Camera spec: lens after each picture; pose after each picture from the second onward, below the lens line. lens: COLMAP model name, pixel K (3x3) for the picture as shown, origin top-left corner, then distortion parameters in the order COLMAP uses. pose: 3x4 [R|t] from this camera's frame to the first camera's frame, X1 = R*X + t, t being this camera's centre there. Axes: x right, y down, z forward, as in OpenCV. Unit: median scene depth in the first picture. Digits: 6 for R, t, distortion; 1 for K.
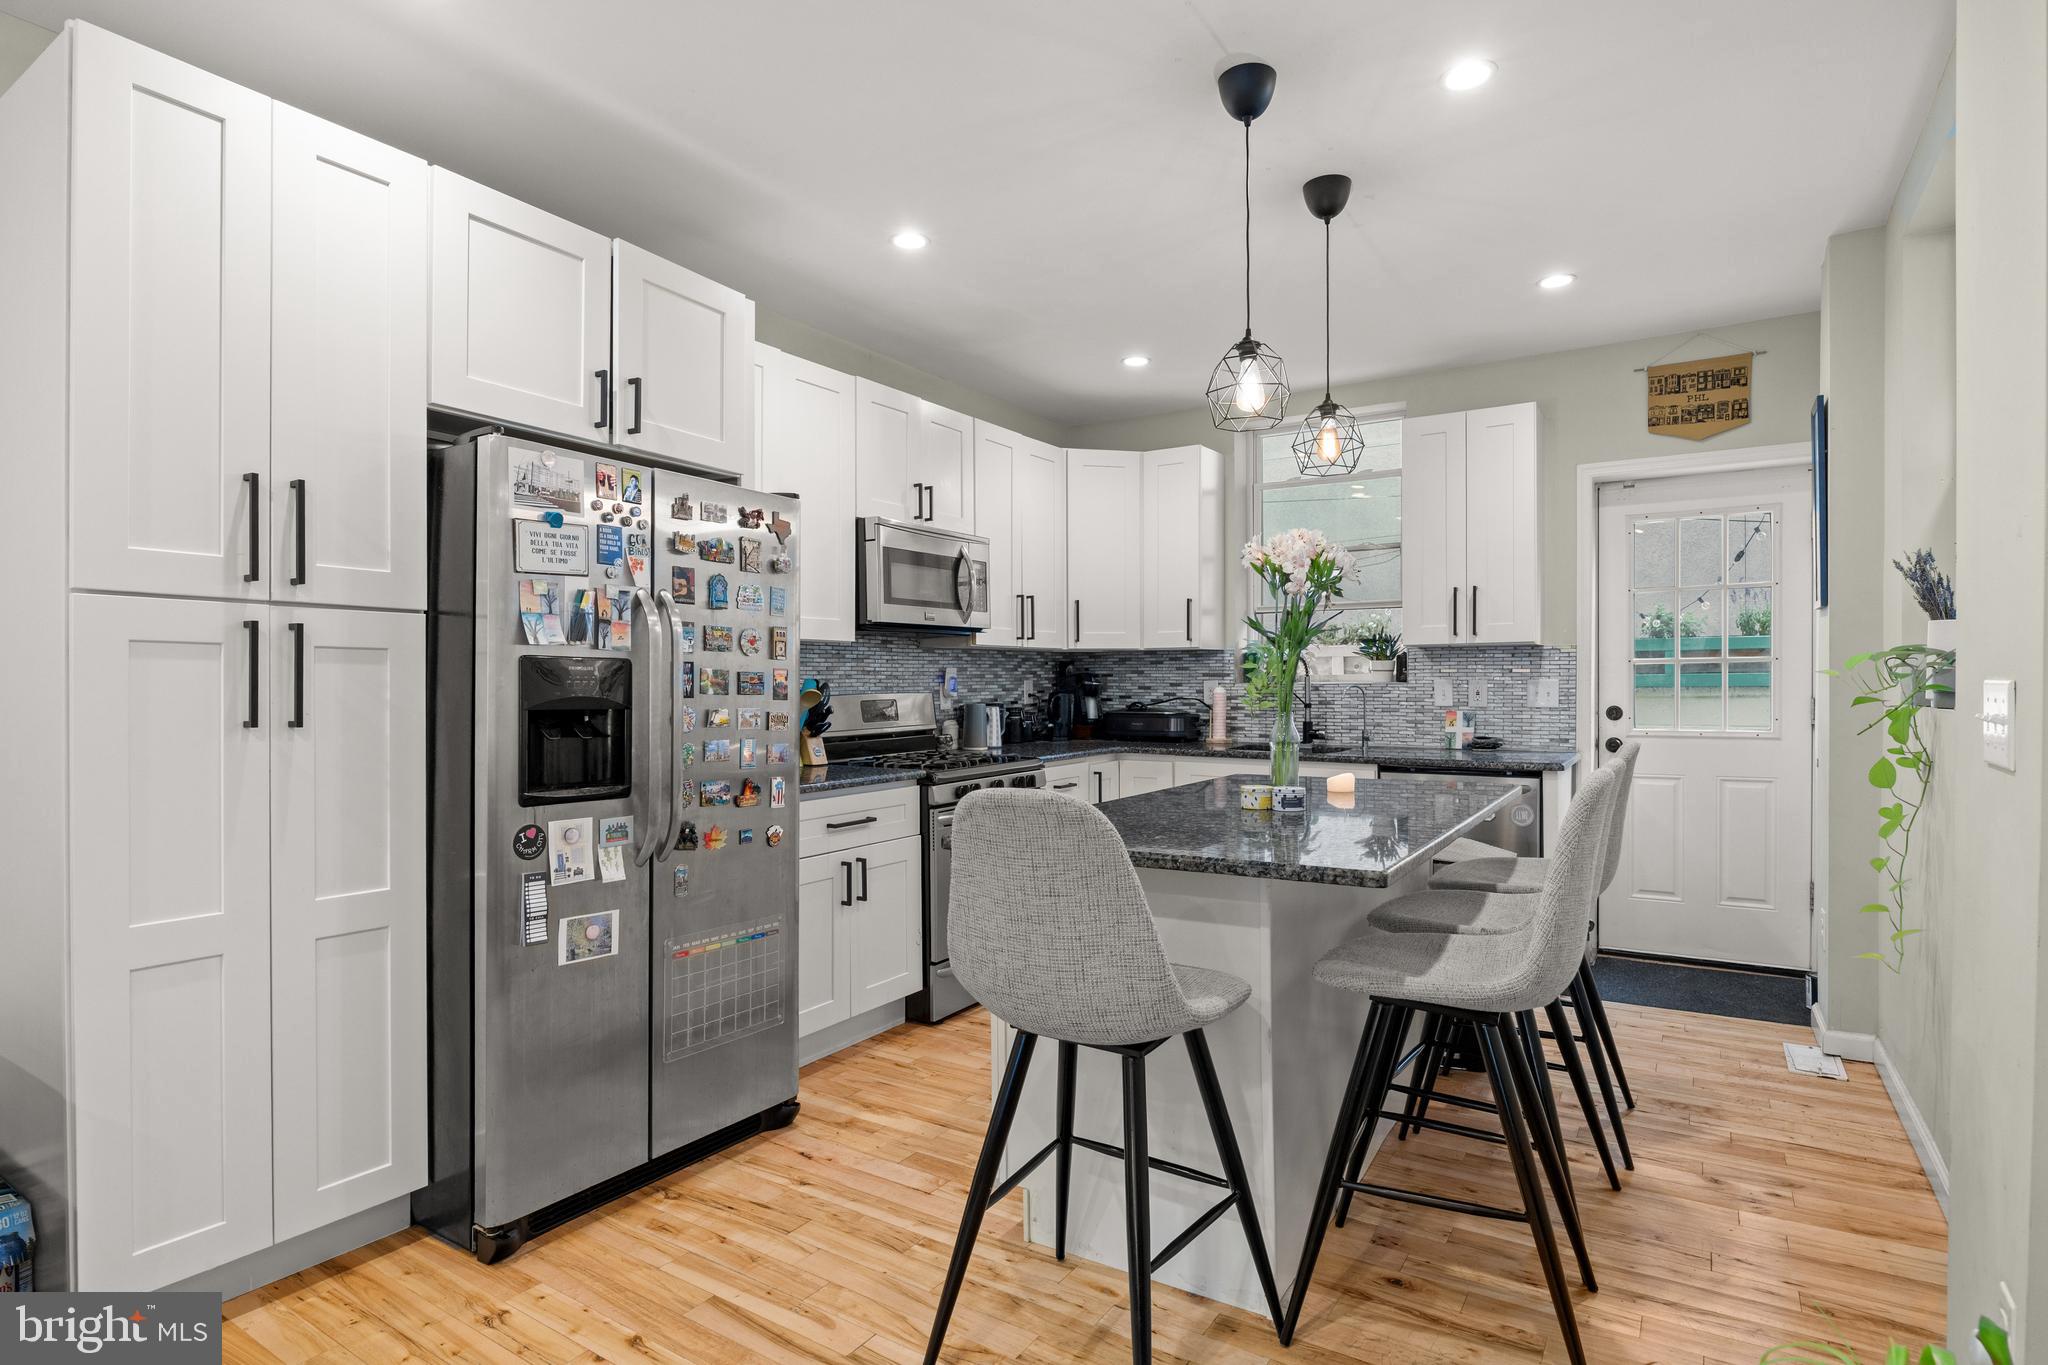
lens RADIAL K [[1059.7, 0, 999.6], [0, 1059.7, 688.8], [0, 0, 1]] dist [-0.013650, 0.000213]
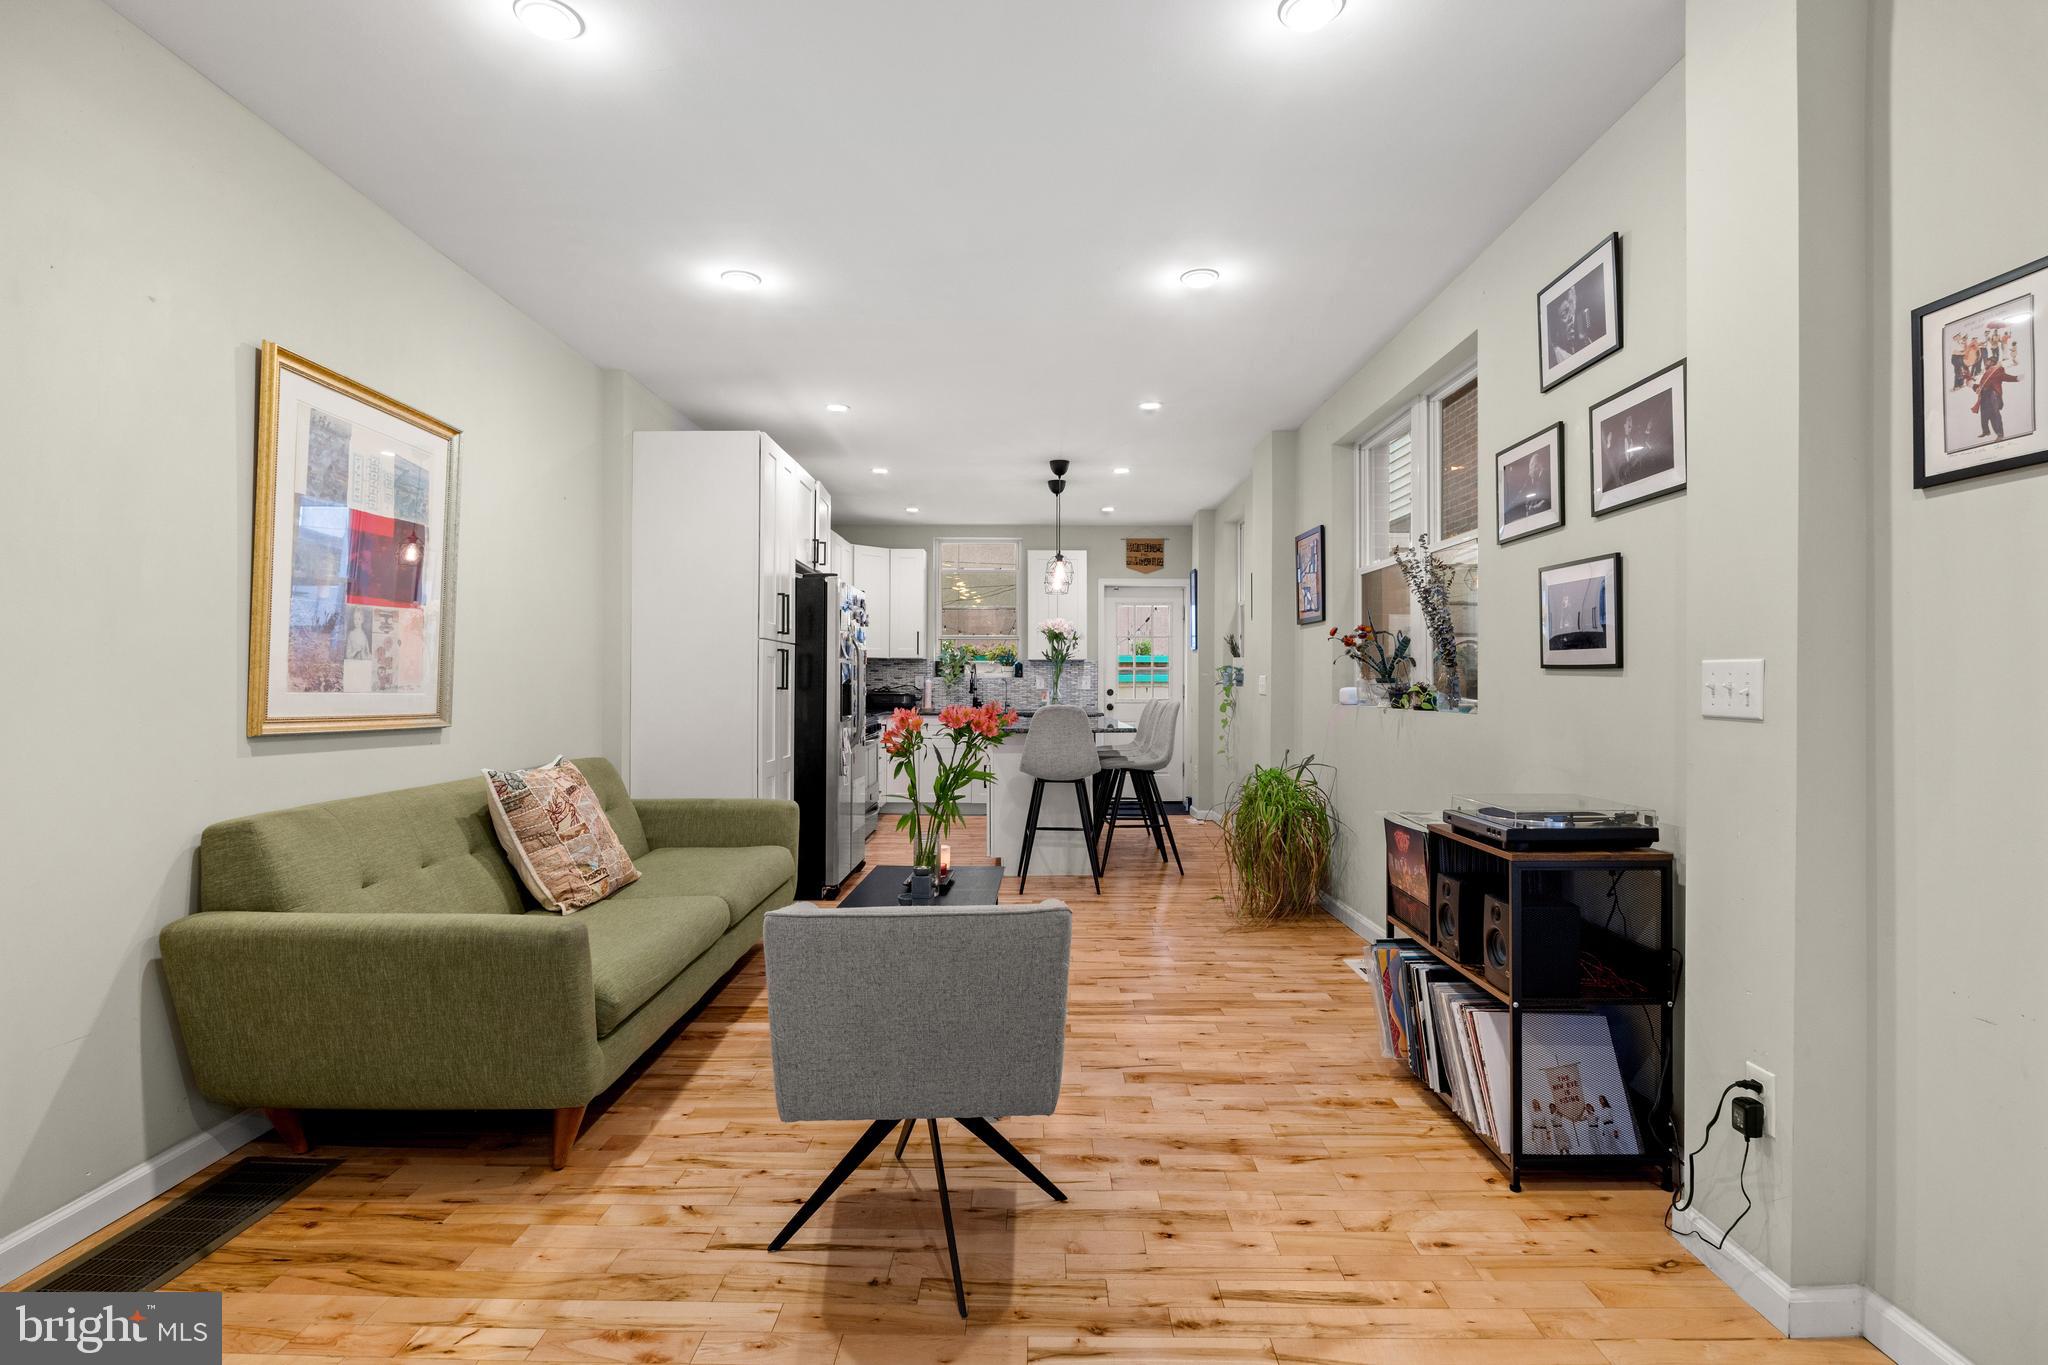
lens RADIAL K [[966.9, 0, 1023.1], [0, 966.9, 650.5], [0, 0, 1]] dist [-0.000103, 0.000029]
pose [[0.841705, 0.023925, 0.539407, -0.699350], [-0.004147, 0.999275, -0.037852, 0.013960], [-0.539922, 0.029623, 0.841194, -0.631750]]
